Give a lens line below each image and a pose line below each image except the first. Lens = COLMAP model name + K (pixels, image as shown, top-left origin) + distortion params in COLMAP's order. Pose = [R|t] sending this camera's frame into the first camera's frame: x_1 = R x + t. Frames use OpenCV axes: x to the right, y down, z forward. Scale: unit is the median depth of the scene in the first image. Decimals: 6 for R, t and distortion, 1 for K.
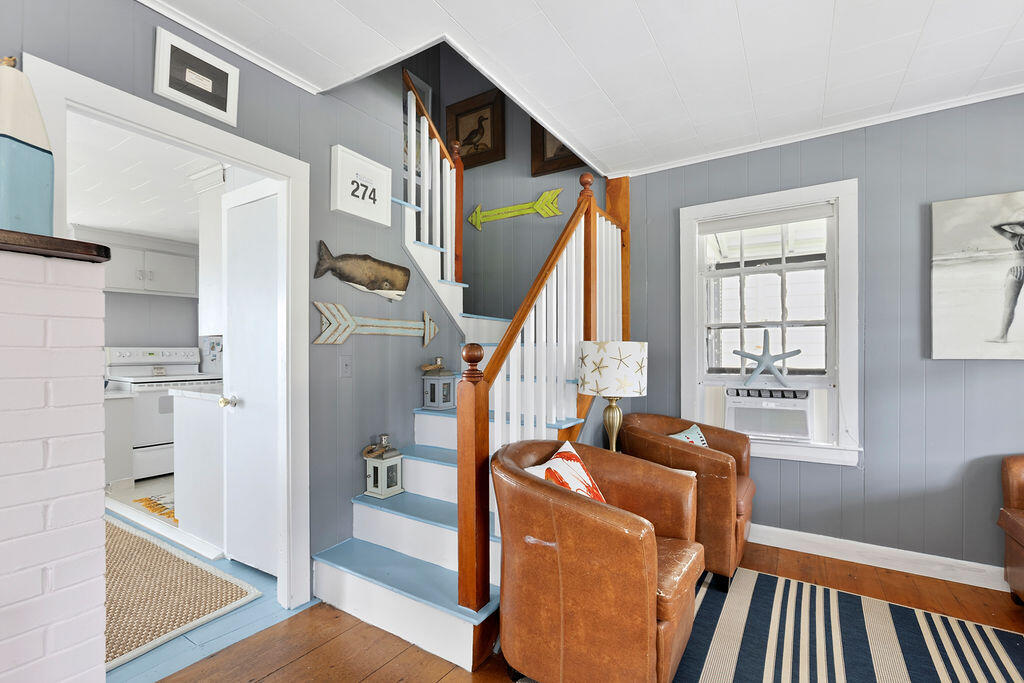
lens RADIAL K [[463.5, 0, 511.3], [0, 463.5, 350.5], [0, 0, 1]] dist [-0.015247, 0.010983]
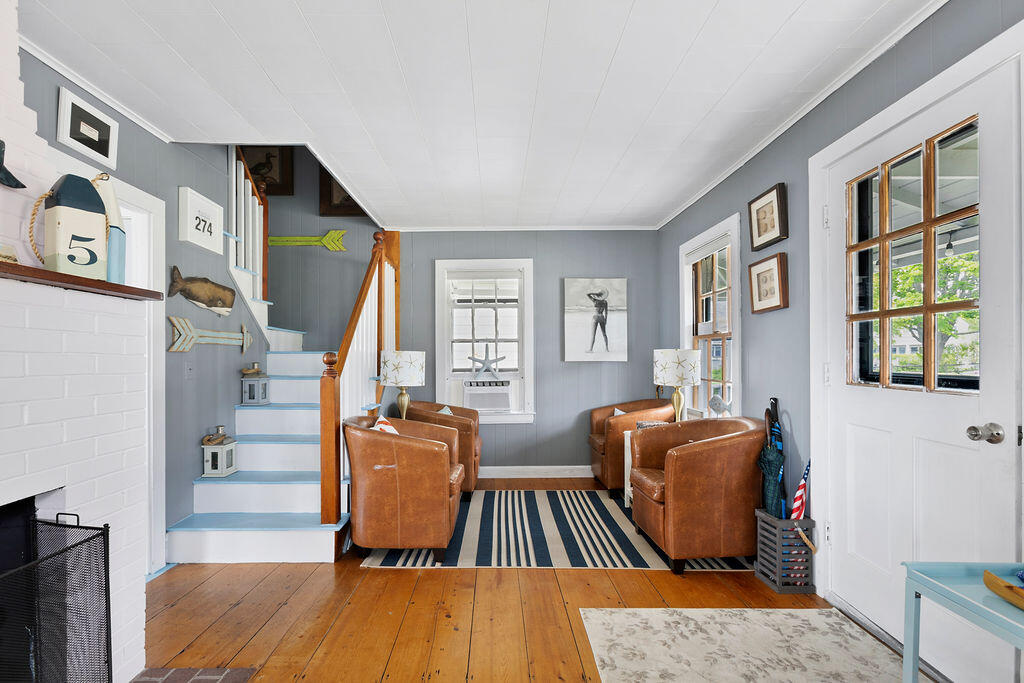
lens RADIAL K [[457.1, 0, 505.7], [0, 457.1, 353.6], [0, 0, 1]] dist [-0.013291, 0.010801]
pose [[0.836593, 0.002875, 0.547817, -0.290134], [0.002387, 0.999958, -0.008893, 0.003417], [-0.547820, 0.008747, 0.836551, -0.399552]]
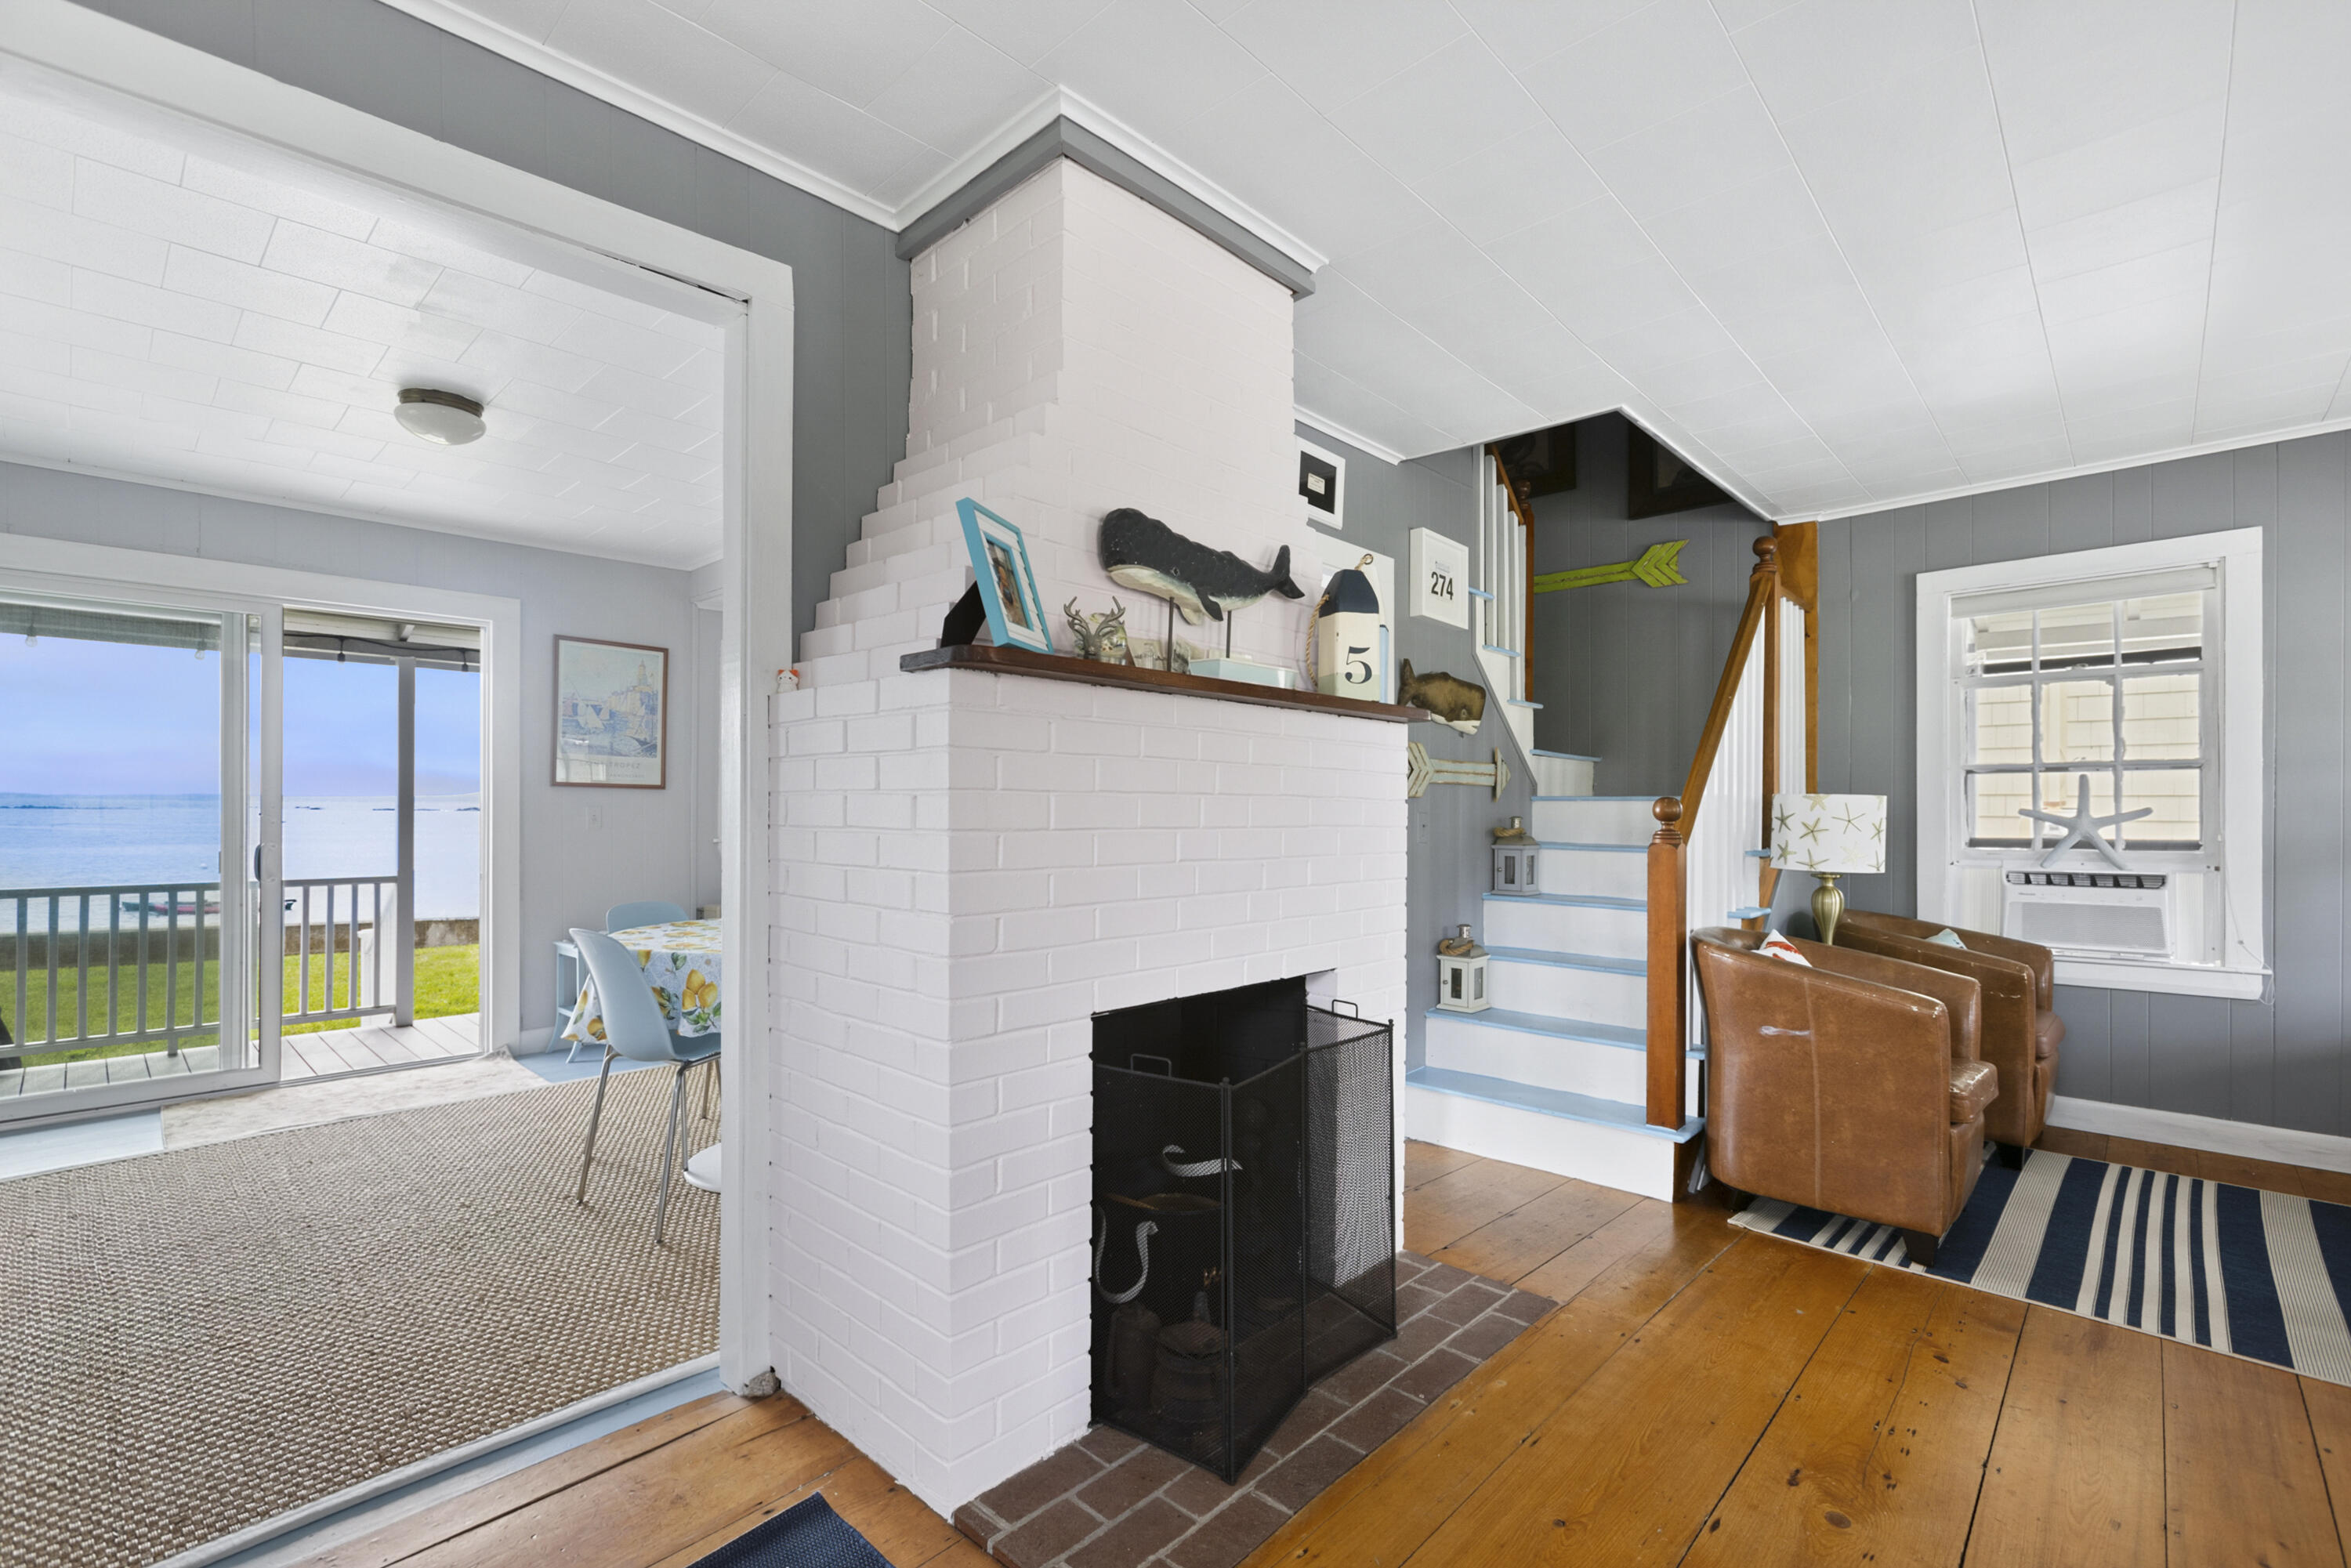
lens RADIAL K [[1049.3, 0, 1161.0], [0, 1049.3, 811.8], [0, 0, 1]] dist [-0.013291, 0.010801]
pose [[0.979697, 0.004711, -0.200427, -0.392366], [-0.004895, 0.999988, -0.000420, 0.010949], [0.200422, 0.001393, 0.979709, -0.640367]]
